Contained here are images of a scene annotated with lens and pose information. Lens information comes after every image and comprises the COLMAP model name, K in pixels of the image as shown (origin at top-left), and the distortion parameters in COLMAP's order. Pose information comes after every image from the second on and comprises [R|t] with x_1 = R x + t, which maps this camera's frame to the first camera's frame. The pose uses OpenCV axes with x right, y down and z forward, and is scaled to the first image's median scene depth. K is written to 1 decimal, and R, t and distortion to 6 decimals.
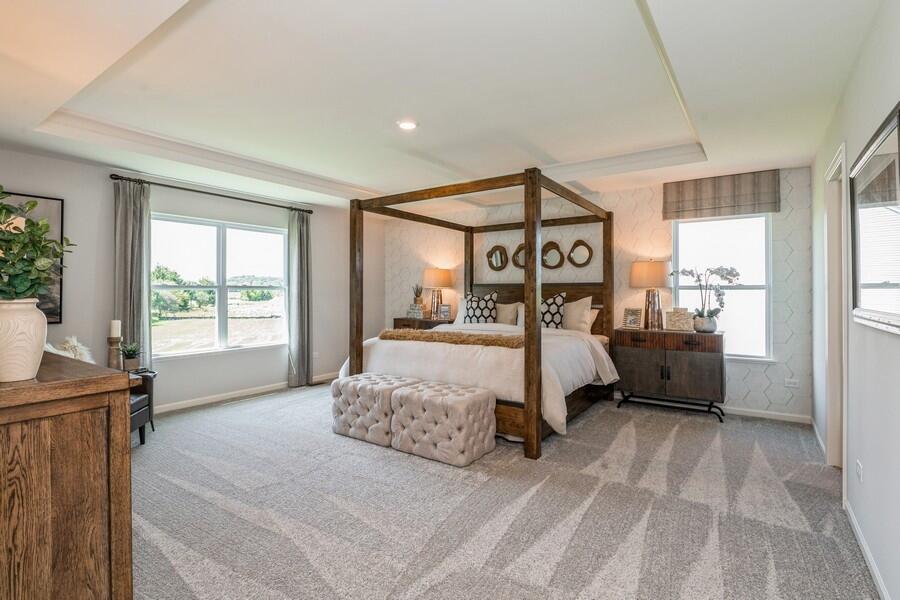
lens RADIAL K [[445.6, 0, 448.2], [0, 445.6, 304.5], [0, 0, 1]] dist [-0.012036, -0.001312]
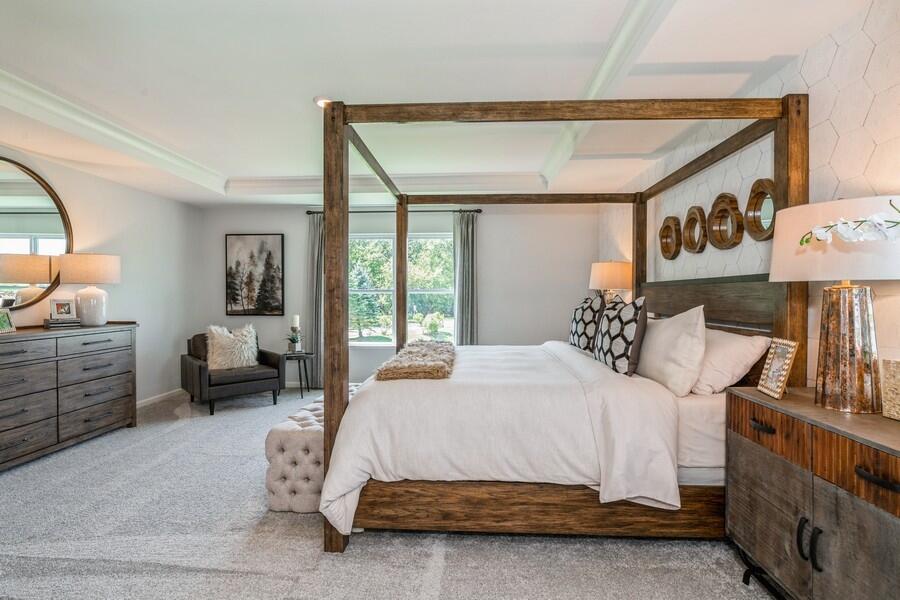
lens RADIAL K [[445.6, 0, 448.2], [0, 445.6, 304.5], [0, 0, 1]] dist [-0.012036, -0.001312]
pose [[0.512648, 0.017851, -0.858413, 0.571258], [-0.024369, 0.999684, 0.006235, -0.014960], [0.858253, 0.017723, 0.512921, 0.550187]]
